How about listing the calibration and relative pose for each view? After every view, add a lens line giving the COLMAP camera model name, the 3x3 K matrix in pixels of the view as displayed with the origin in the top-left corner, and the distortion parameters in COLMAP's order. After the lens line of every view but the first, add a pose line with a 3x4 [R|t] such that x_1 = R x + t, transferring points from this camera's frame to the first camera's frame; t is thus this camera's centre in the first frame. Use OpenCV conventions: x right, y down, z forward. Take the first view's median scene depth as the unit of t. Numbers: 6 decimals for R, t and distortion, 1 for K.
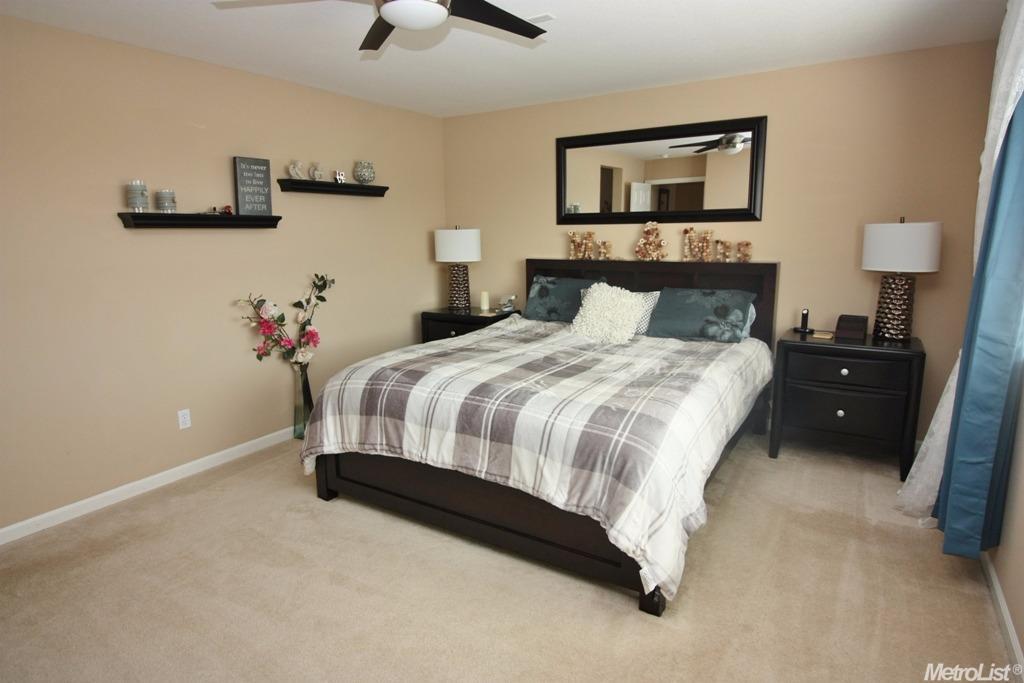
lens RADIAL K [[564.2, 0, 513.0], [0, 564.2, 344.0], [0, 0, 1]] dist [0.025993, 0.000421]
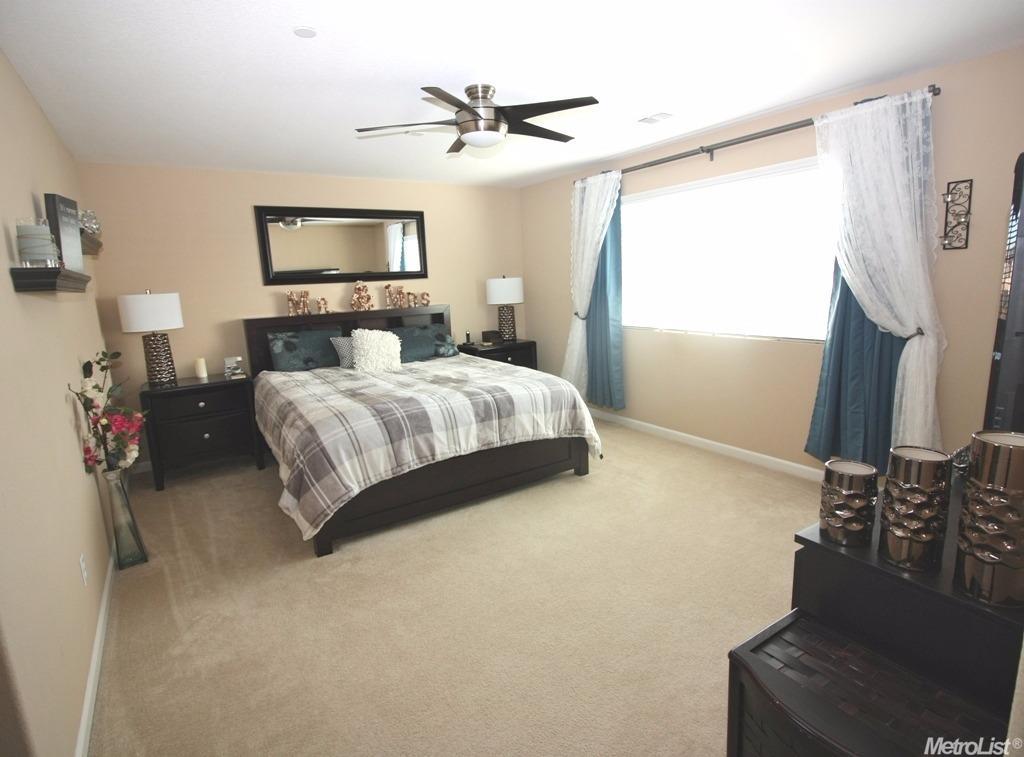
lens RADIAL K [[537.8, 0, 512.5], [0, 537.8, 378.6], [0, 0, 1]] dist [-0.002430, -0.000273]
pose [[0.417916, -0.172306, 0.891996, -0.779701], [0.219377, 0.971934, 0.084965, -0.028376], [-0.881601, 0.160175, 0.443986, 0.194113]]
